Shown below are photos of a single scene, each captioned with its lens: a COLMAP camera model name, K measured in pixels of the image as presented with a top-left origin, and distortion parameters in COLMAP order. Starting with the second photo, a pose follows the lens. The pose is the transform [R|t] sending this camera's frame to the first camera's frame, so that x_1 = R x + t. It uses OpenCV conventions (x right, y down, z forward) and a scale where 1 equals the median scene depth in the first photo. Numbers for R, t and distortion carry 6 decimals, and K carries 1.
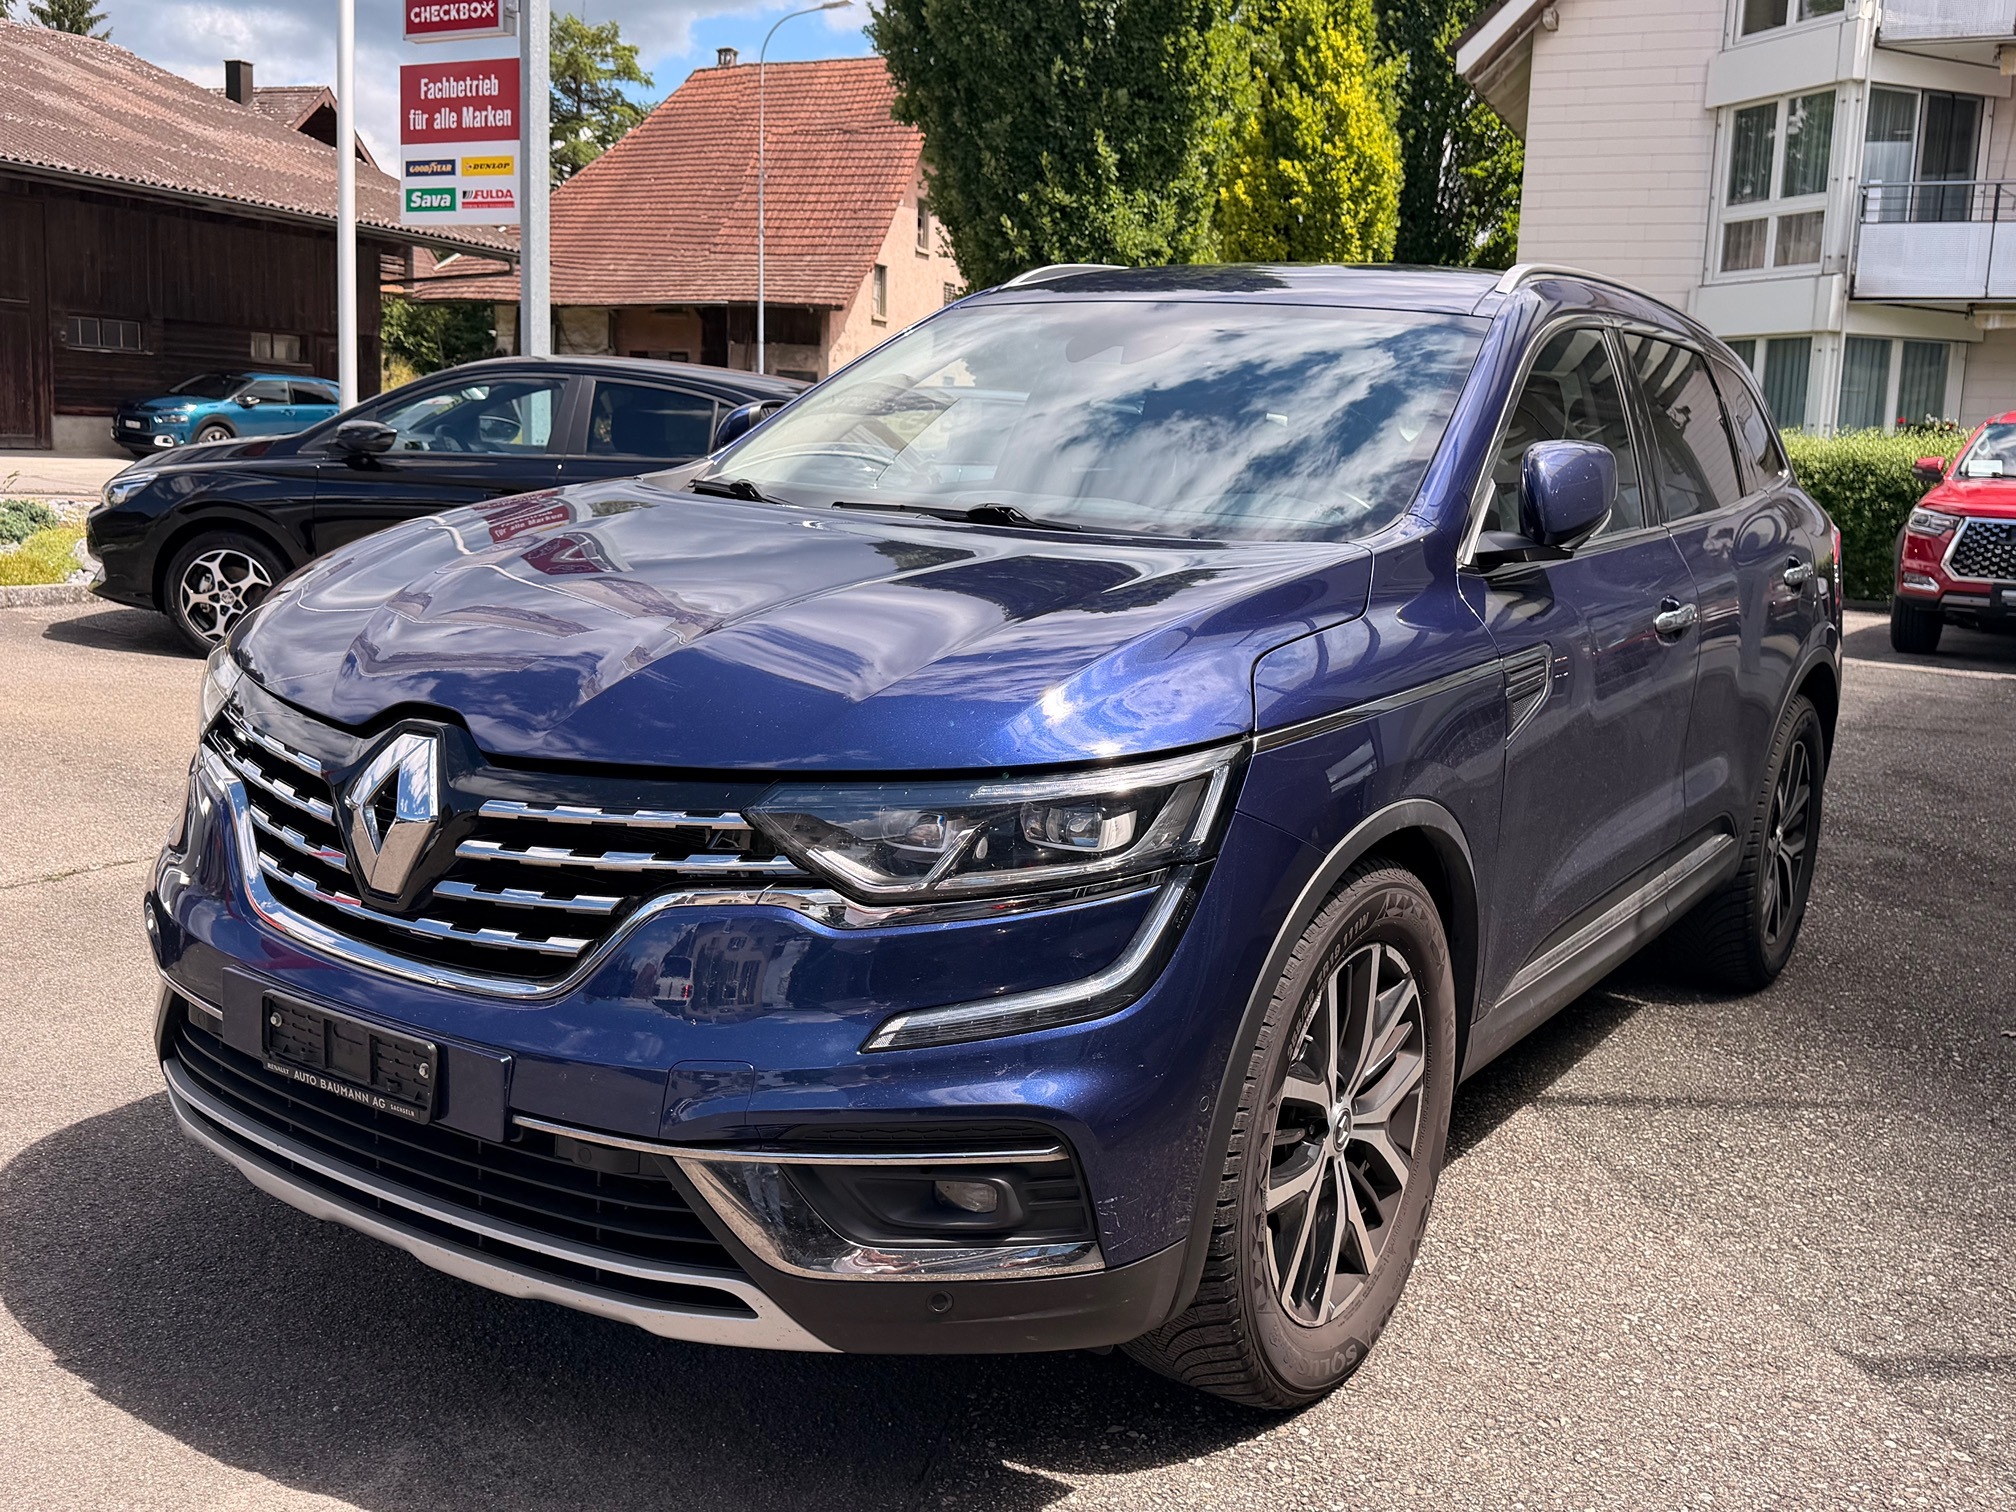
lens RADIAL K [[1918.7, 0, 1018.8], [0, 1918.7, 697.6], [0, 0, 1]] dist [0.041289, 0.000000]
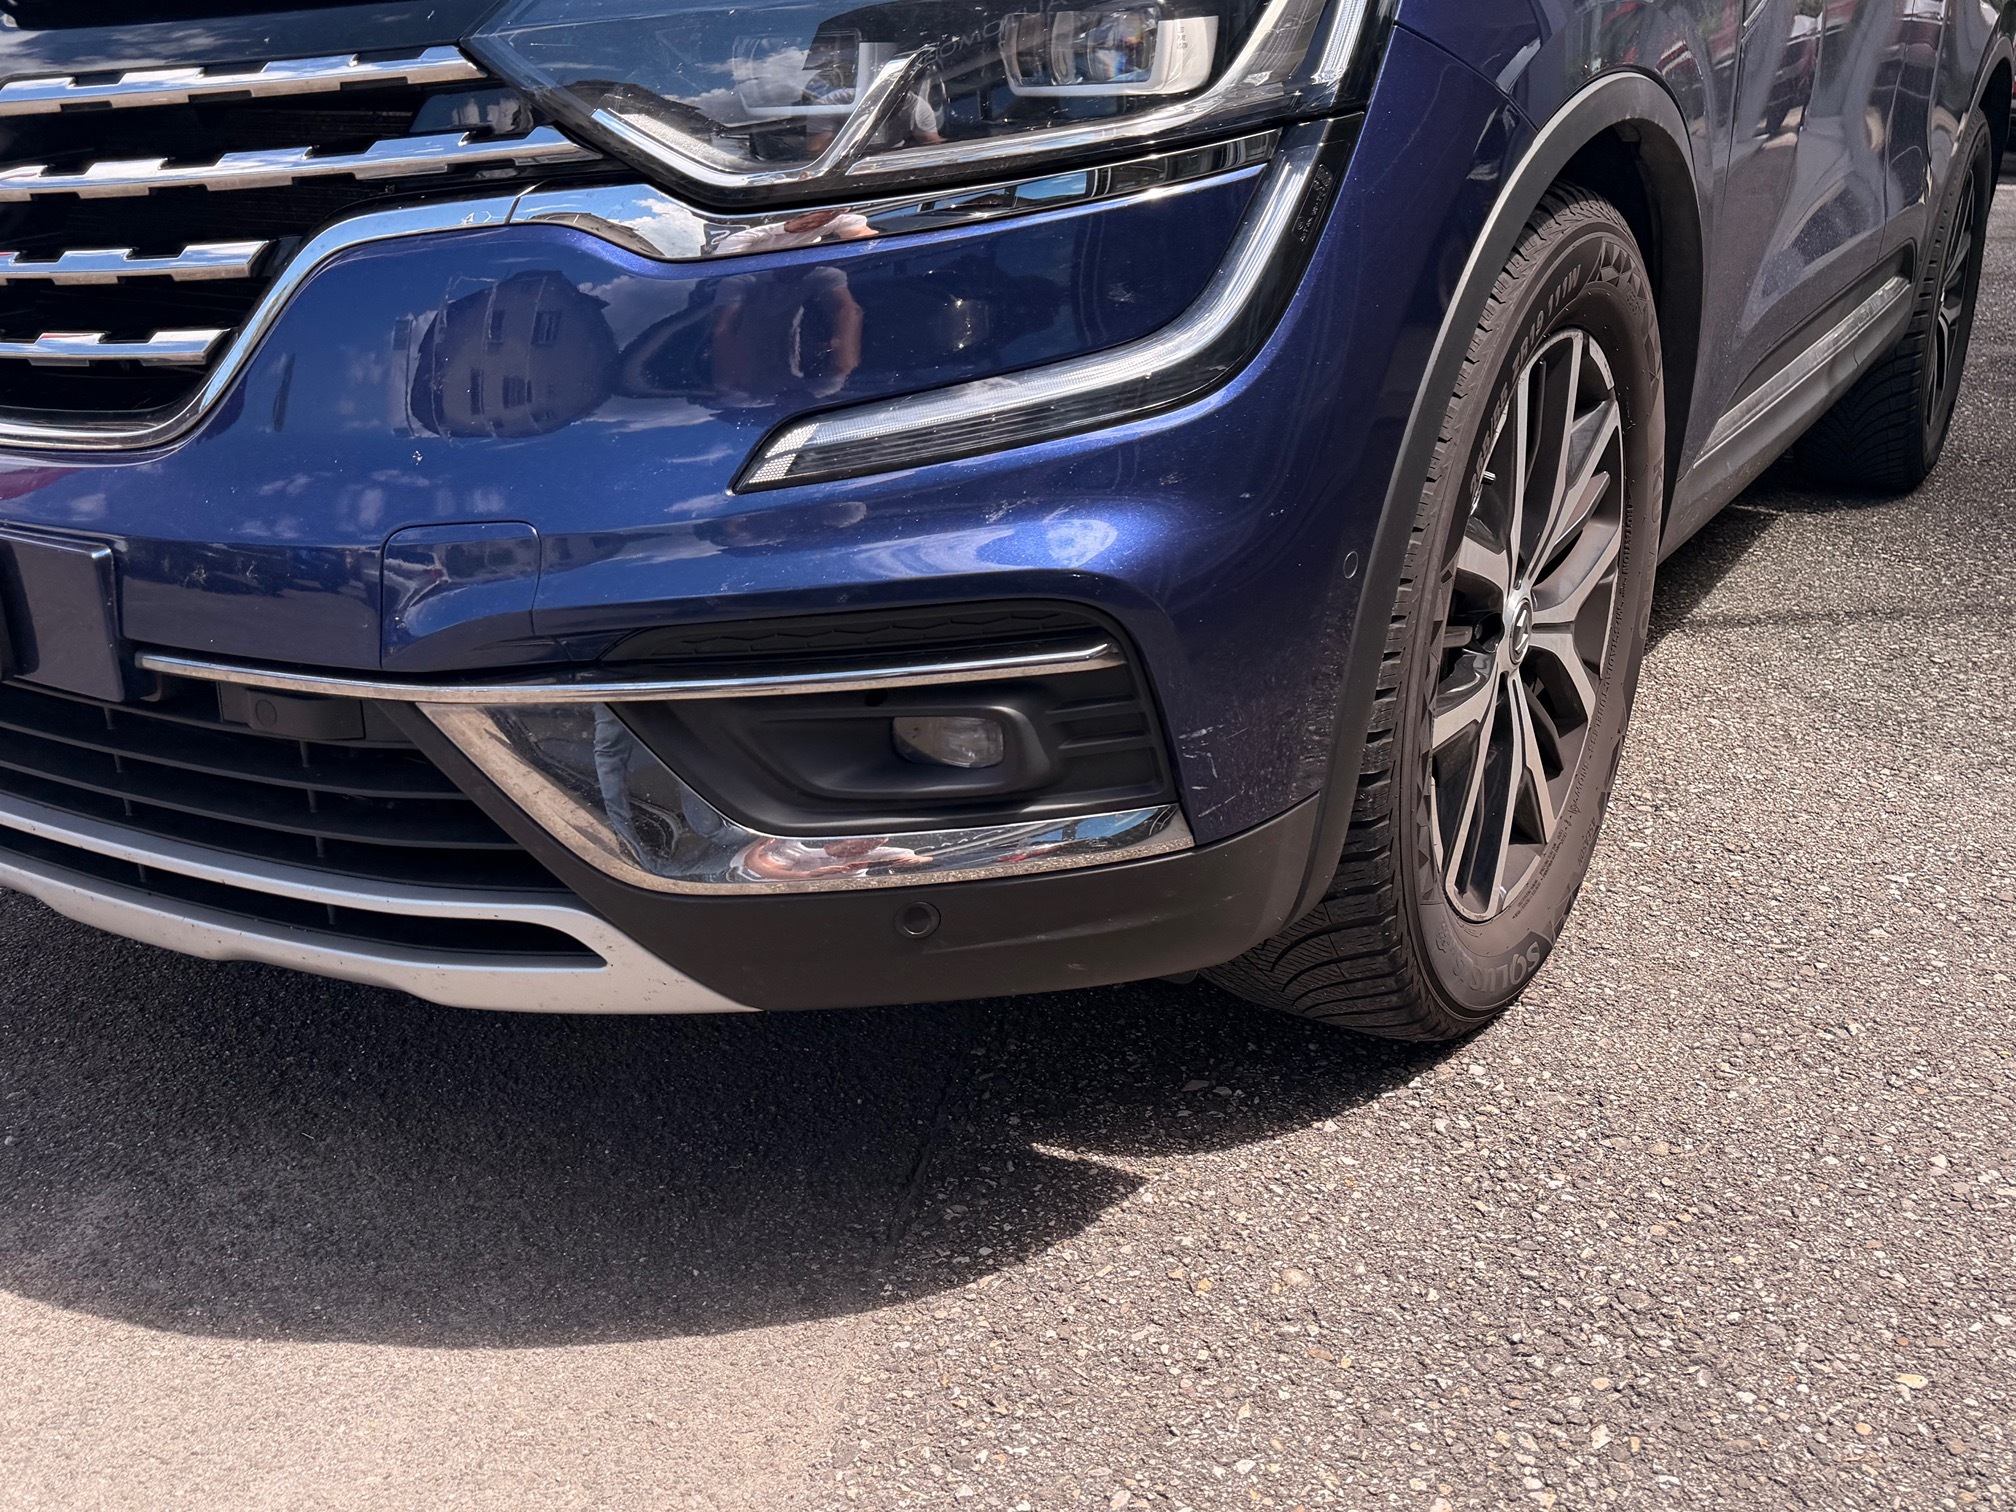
lens RADIAL K [[1918.7, 0, 1000.5], [0, 1918.7, 737.0], [0, 0, 1]] dist [0.041289, 0.000000]
pose [[0.997760, -0.066860, 0.002231, -0.011628], [0.065007, 0.976897, 0.203582, 0.124505], [-0.015791, -0.202981, 0.979055, 0.385681]]
